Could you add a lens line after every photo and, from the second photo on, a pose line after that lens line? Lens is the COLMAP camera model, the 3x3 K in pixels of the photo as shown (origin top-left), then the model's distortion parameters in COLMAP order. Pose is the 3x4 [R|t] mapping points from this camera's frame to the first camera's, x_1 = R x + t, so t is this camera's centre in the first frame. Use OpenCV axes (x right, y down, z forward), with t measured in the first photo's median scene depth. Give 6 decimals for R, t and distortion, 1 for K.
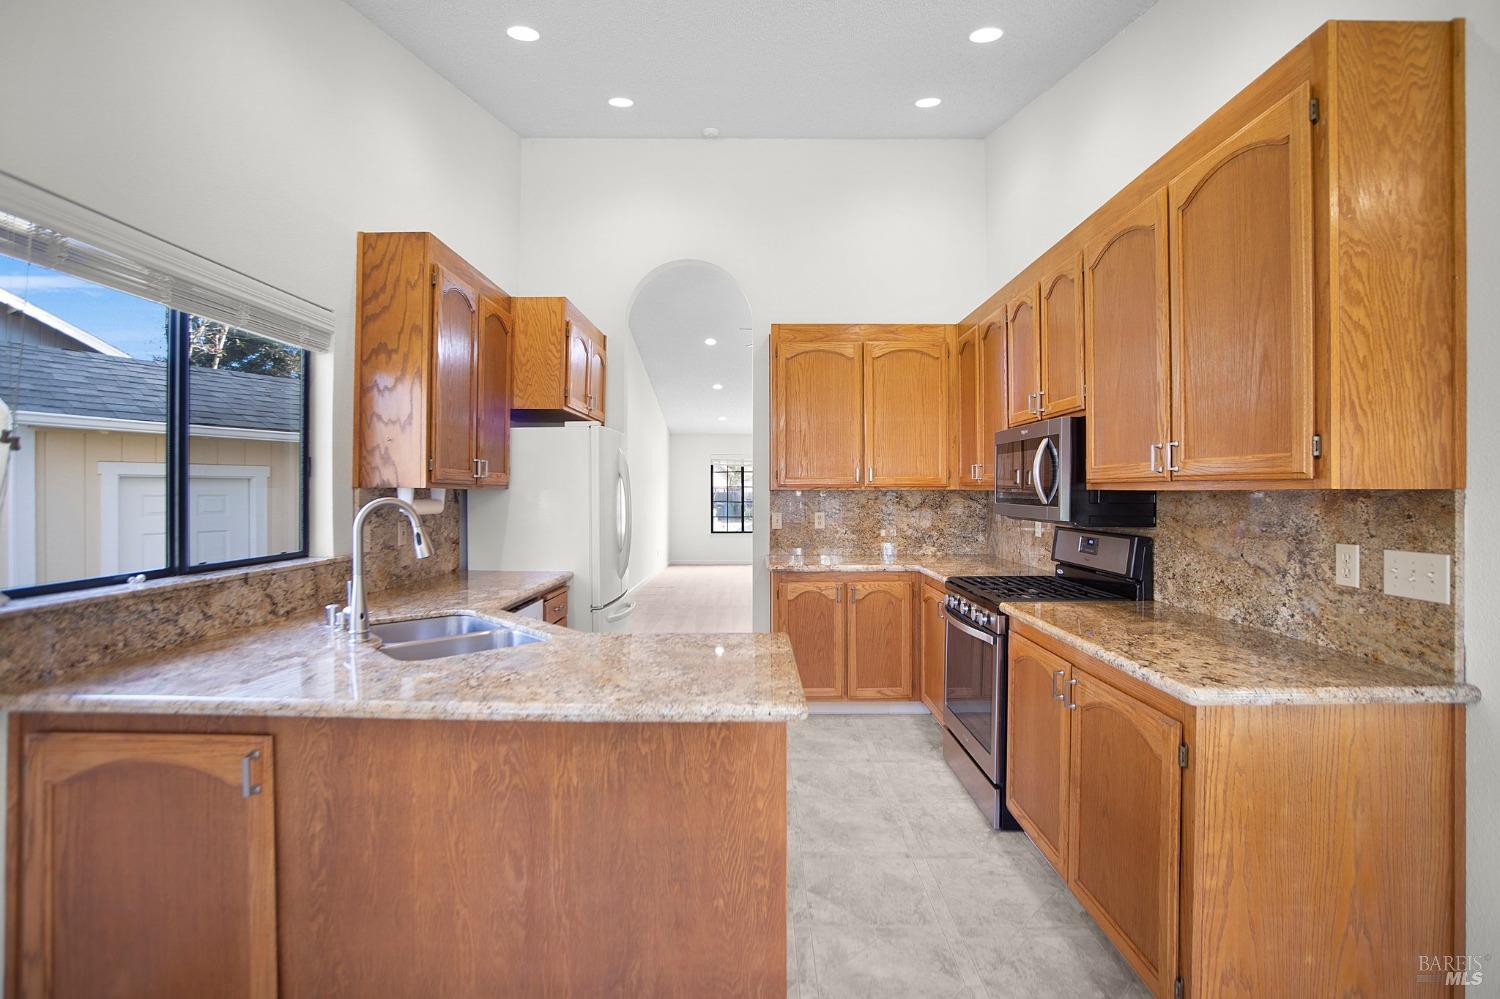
lens RADIAL K [[689.3, 0, 752.2], [0, 689.3, 491.5], [0, 0, 1]] dist [-0.083222, 0.037063]
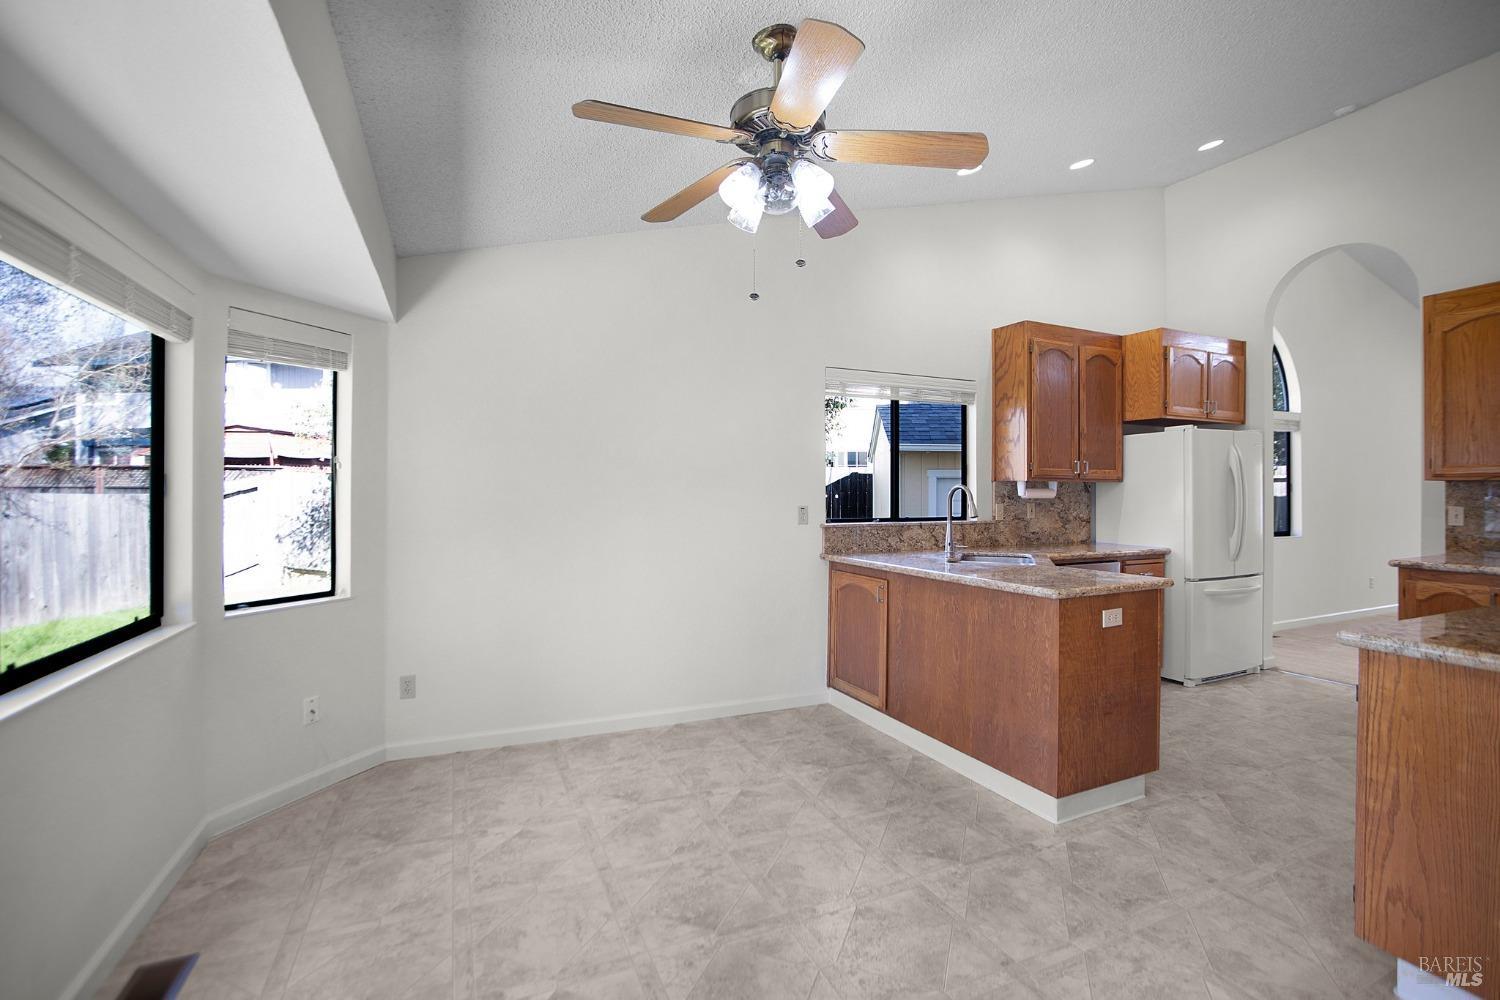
lens RADIAL K [[664.6, 0, 747.8], [0, 664.6, 492.7], [0, 0, 1]] dist [-0.020192, -0.000196]
pose [[0.415984, 0.002087, -0.909370, 0.865250], [-0.001986, 0.999997, 0.001387, 0.029045], [0.909370, 0.001229, 0.415987, -0.327056]]
